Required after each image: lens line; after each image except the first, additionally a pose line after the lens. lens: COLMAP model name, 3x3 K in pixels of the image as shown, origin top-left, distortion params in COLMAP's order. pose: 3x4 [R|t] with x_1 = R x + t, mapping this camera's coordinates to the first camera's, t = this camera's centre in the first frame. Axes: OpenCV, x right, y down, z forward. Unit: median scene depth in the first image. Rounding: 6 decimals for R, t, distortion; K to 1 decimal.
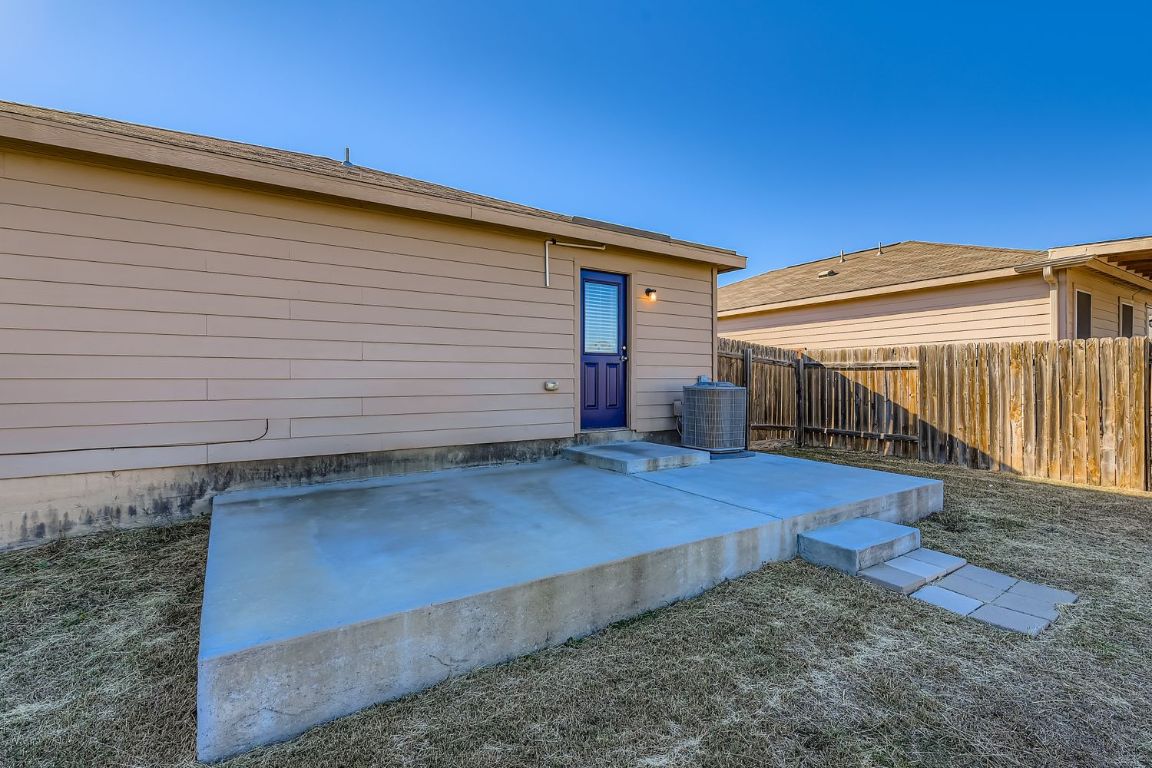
lens RADIAL K [[529.4, 0, 579.9], [0, 529.4, 382.3], [0, 0, 1]] dist [0.008483, -0.000011]
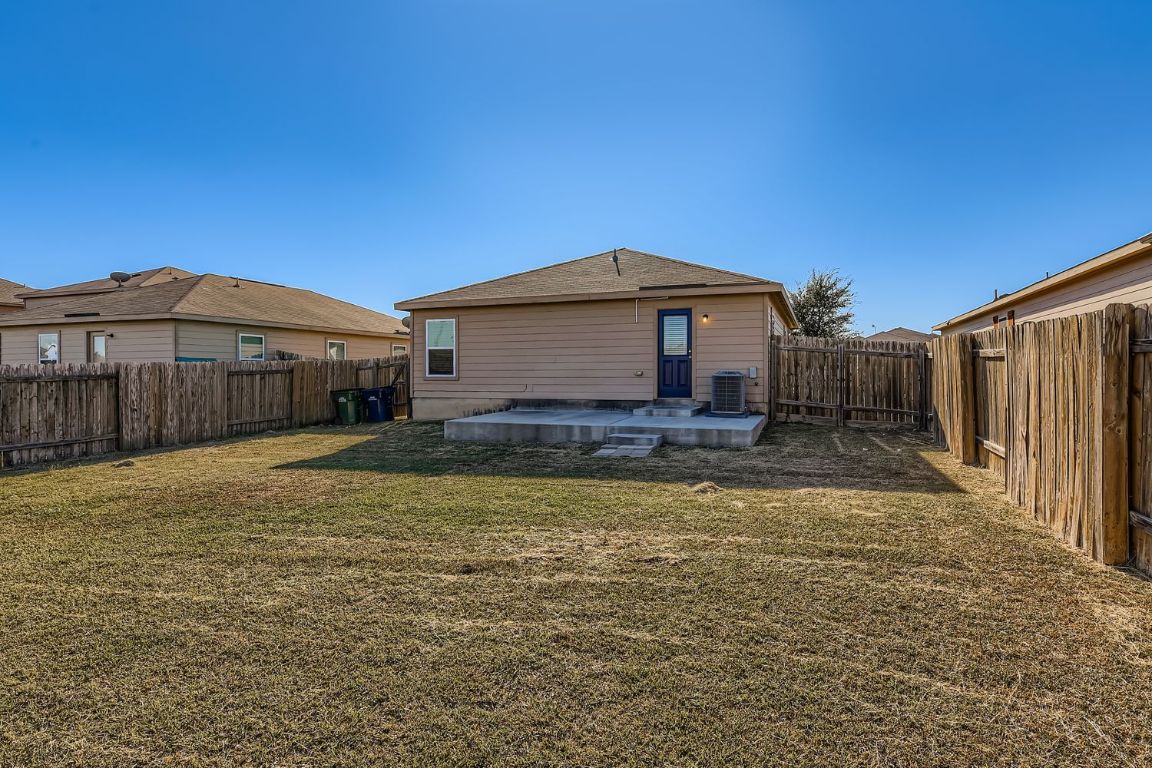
lens RADIAL K [[621.8, 0, 579.0], [0, 621.8, 373.0], [0, 0, 1]] dist [0.000878, -0.000054]
pose [[0.572914, 0.001951, -0.819613, 1.502615], [-0.001054, 0.999998, 0.001644, 0.002002], [0.819615, -0.000078, 0.572915, -0.435436]]
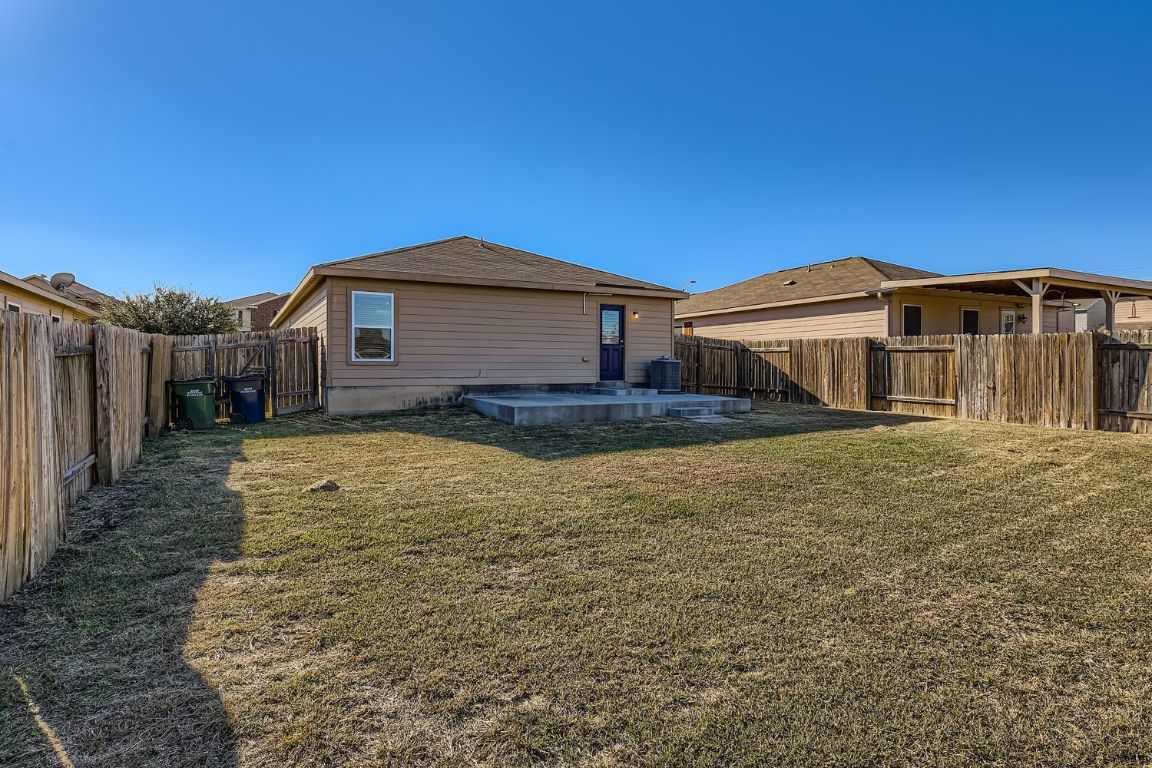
lens RADIAL K [[620.7, 0, 560.7], [0, 620.7, 372.3], [0, 0, 1]] dist [0.001560, 0.000155]
pose [[0.994277, 0.005622, -0.106682, 0.103130], [-0.005034, 0.999971, 0.005775, 0.041179], [0.106711, -0.005205, 0.994276, -1.384935]]
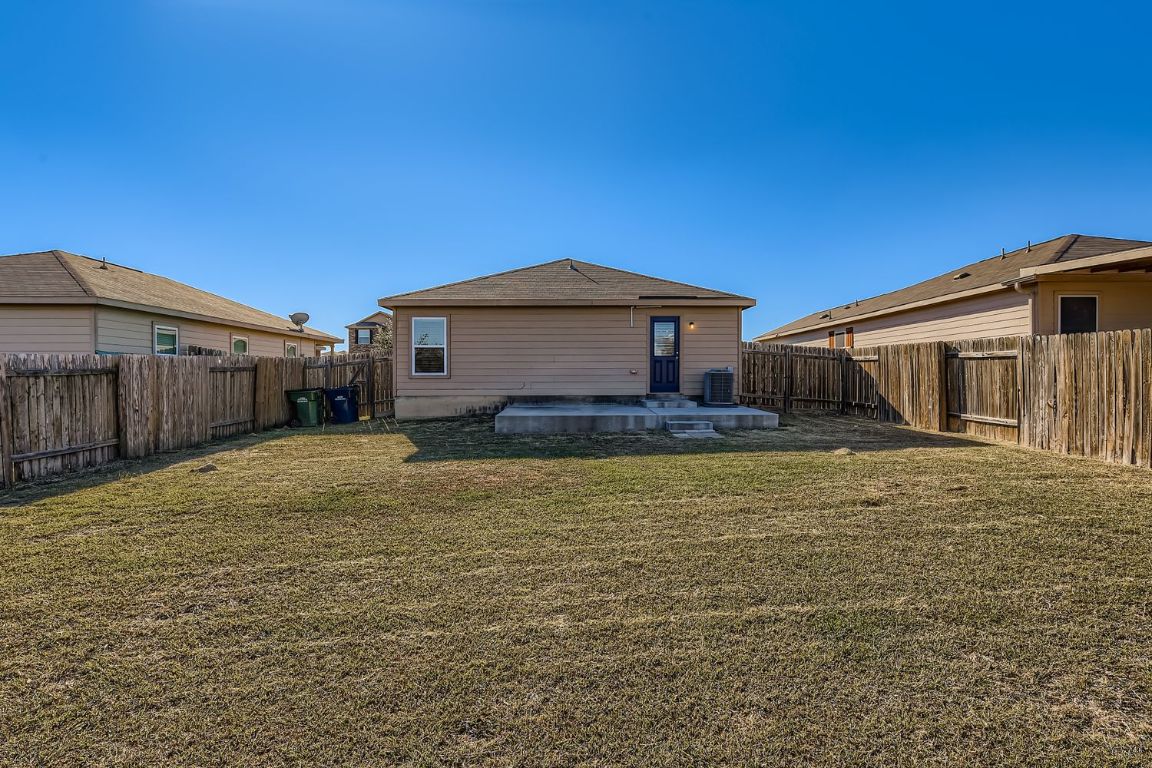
lens RADIAL K [[605.8, 0, 578.8], [0, 605.8, 385.4], [0, 0, 1]] dist [0.000705, -0.000395]
pose [[0.839684, 0.007917, -0.543018, 1.007403], [-0.001774, 0.999928, 0.011836, 0.031604], [0.543073, -0.008975, 0.839638, -1.122548]]
